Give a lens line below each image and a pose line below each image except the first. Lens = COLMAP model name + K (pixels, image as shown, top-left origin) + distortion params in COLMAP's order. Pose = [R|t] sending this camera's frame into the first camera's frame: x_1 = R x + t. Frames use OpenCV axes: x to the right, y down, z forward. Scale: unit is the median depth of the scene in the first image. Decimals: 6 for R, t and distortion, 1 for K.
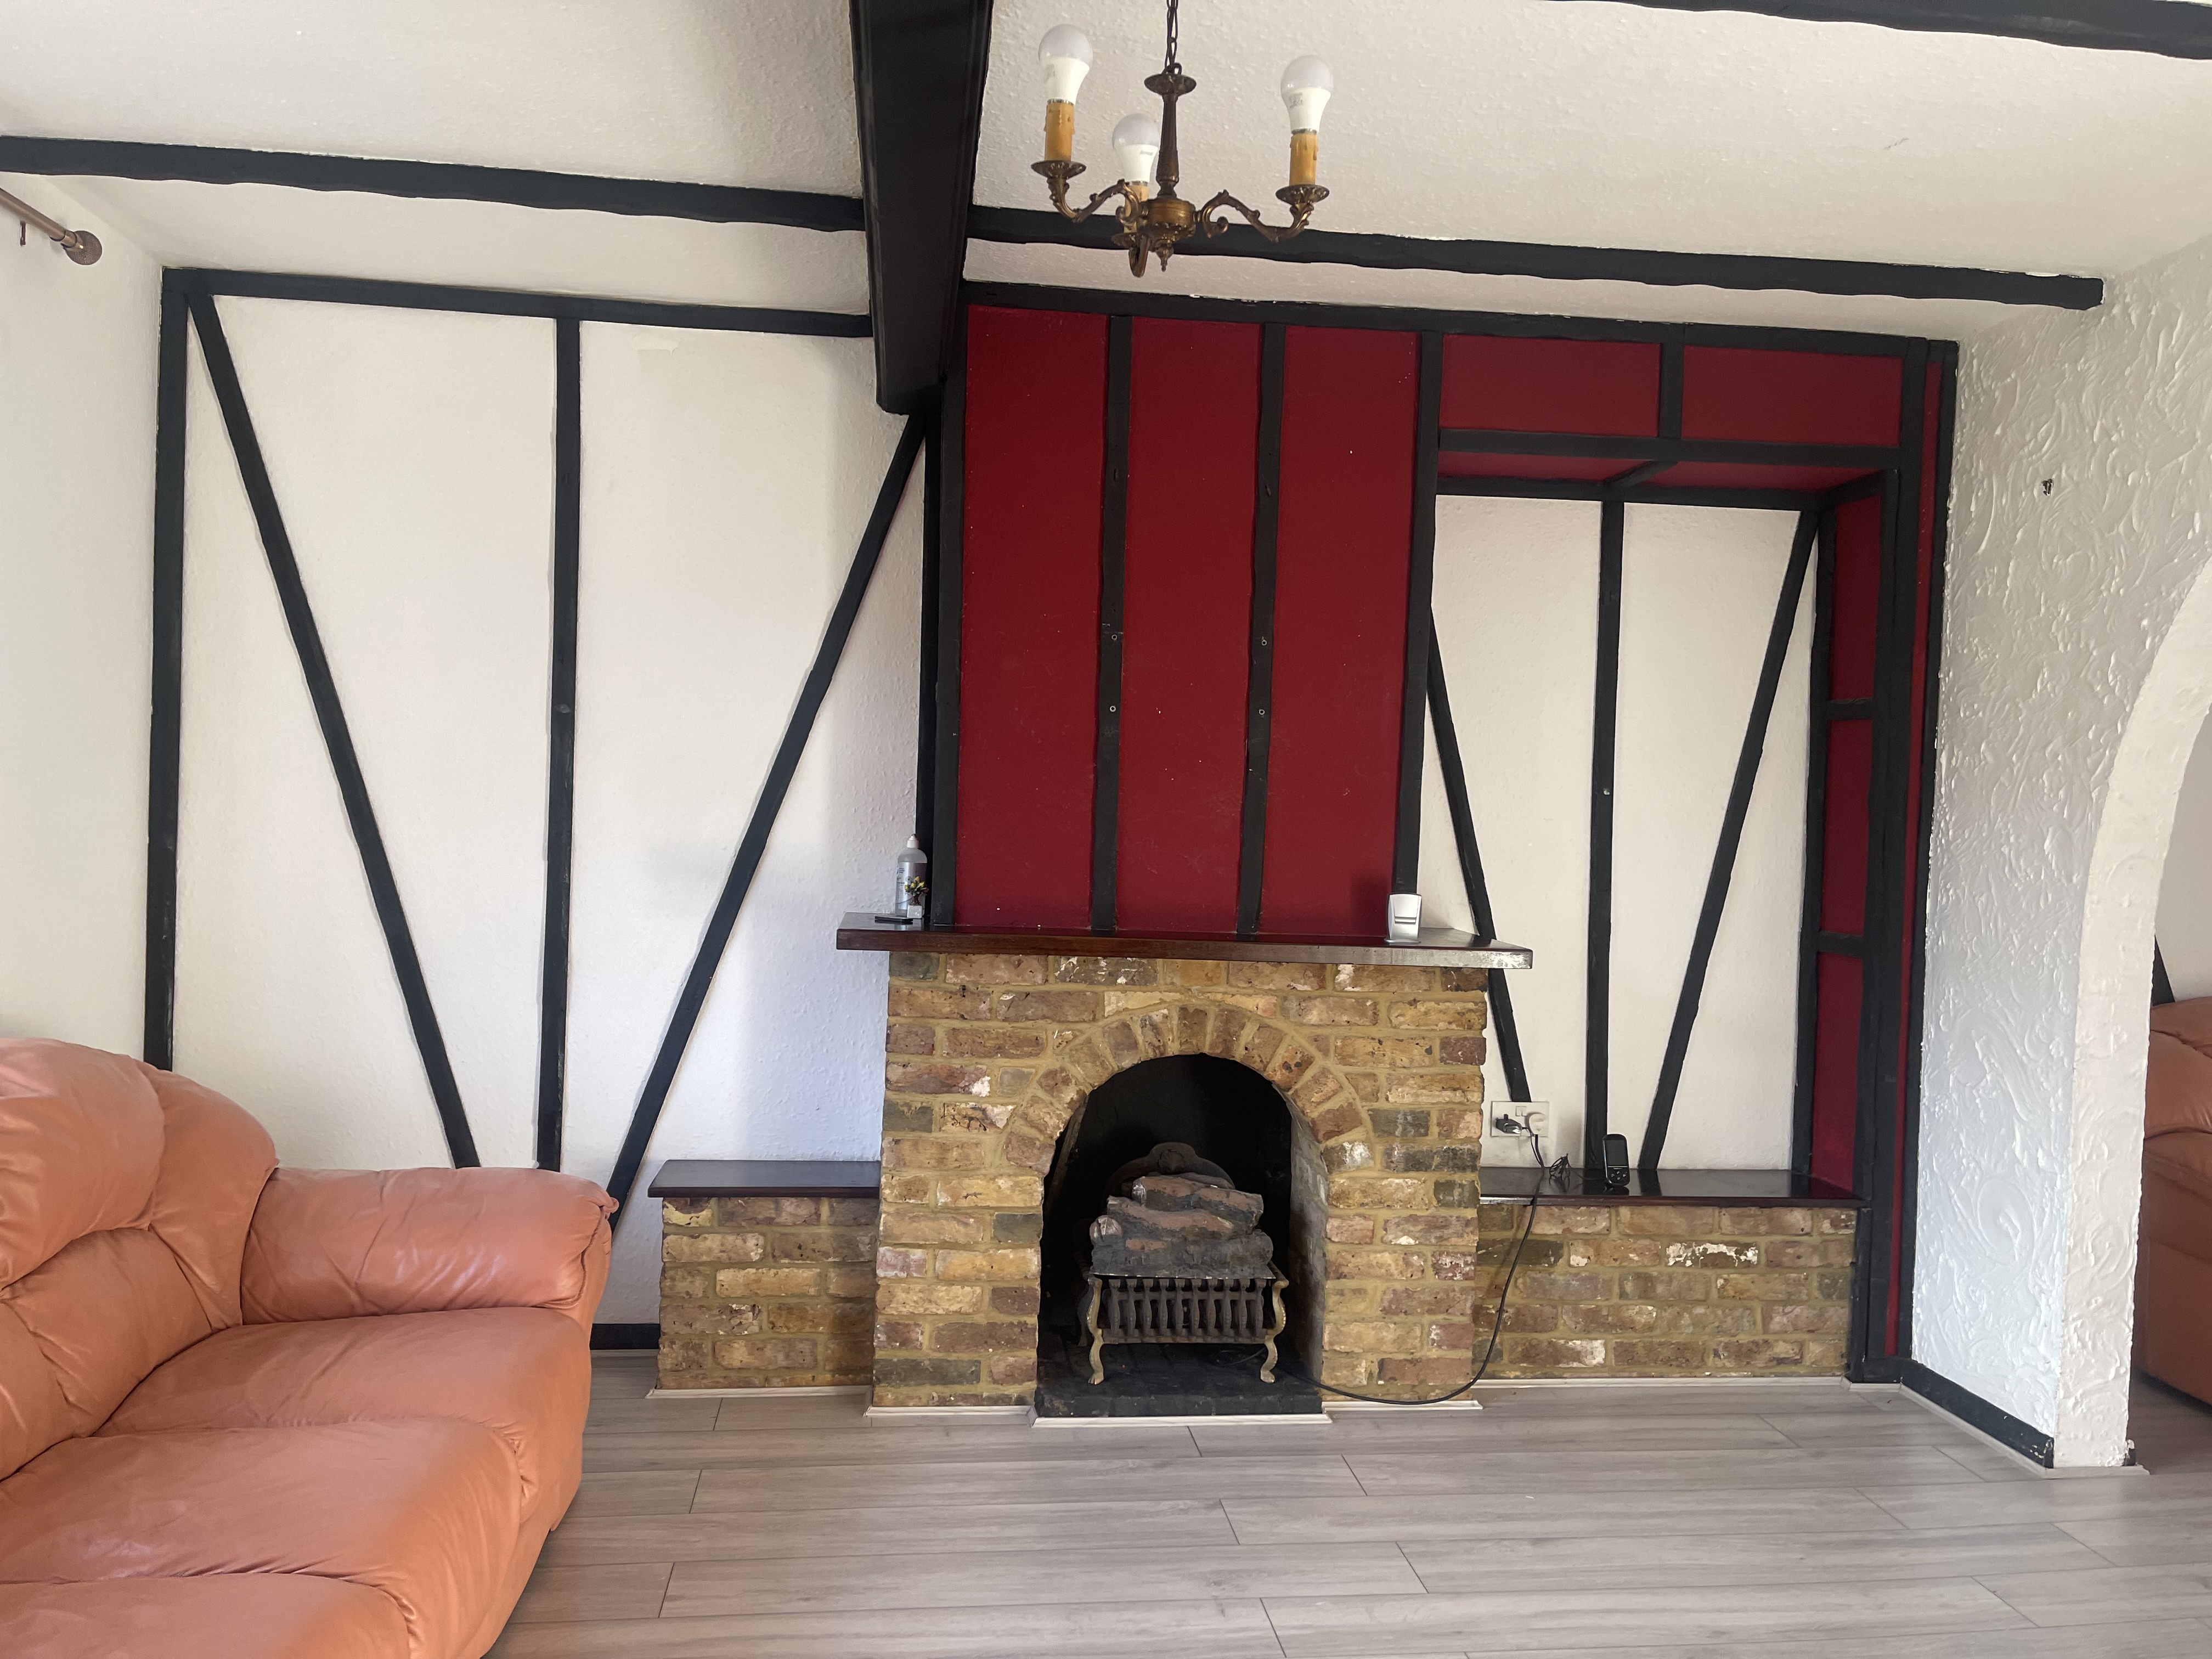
lens RADIAL K [[1659.6, 0, 1093.5], [0, 1659.6, 840.1], [0, 0, 1]] dist [0.052937, -0.073572]
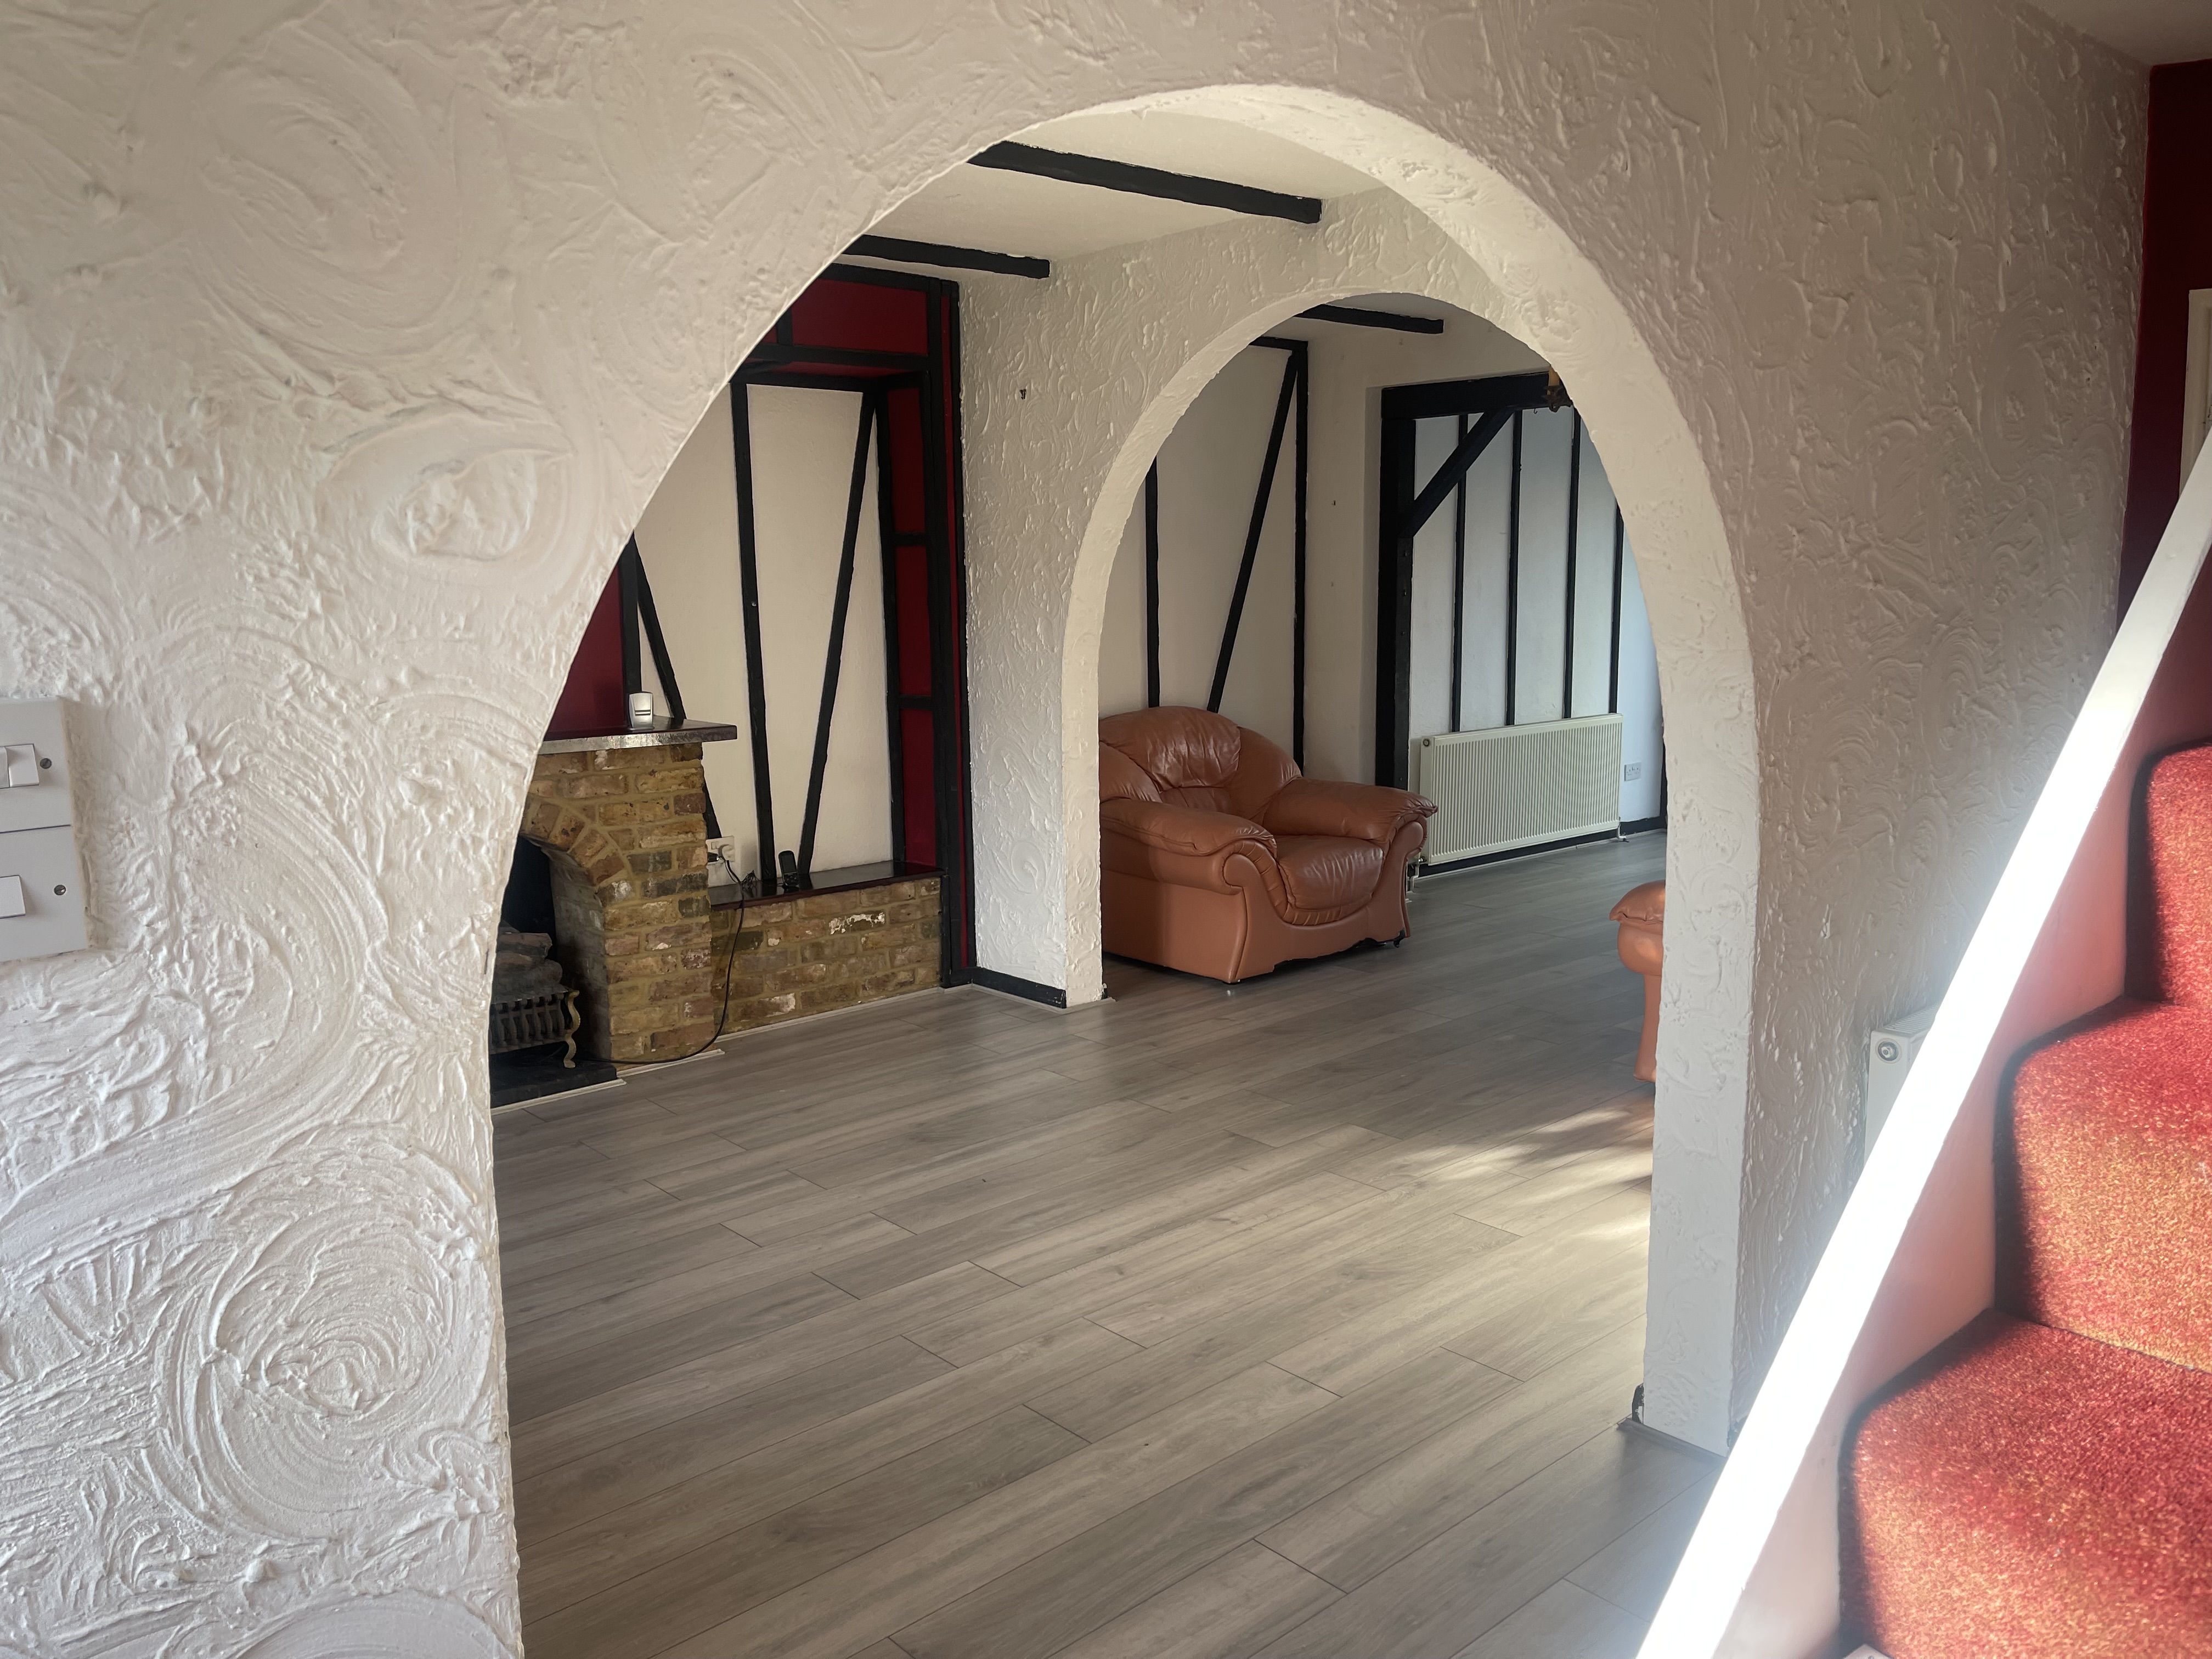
lens RADIAL K [[1659.6, 0, 1112.2], [0, 1659.6, 846.8], [0, 0, 1]] dist [0.052937, -0.073572]
pose [[0.809014, -0.136292, 0.571770, -0.284378], [0.053722, 0.985820, 0.158976, -0.037705], [-0.585330, -0.097897, 0.804864, -0.307915]]
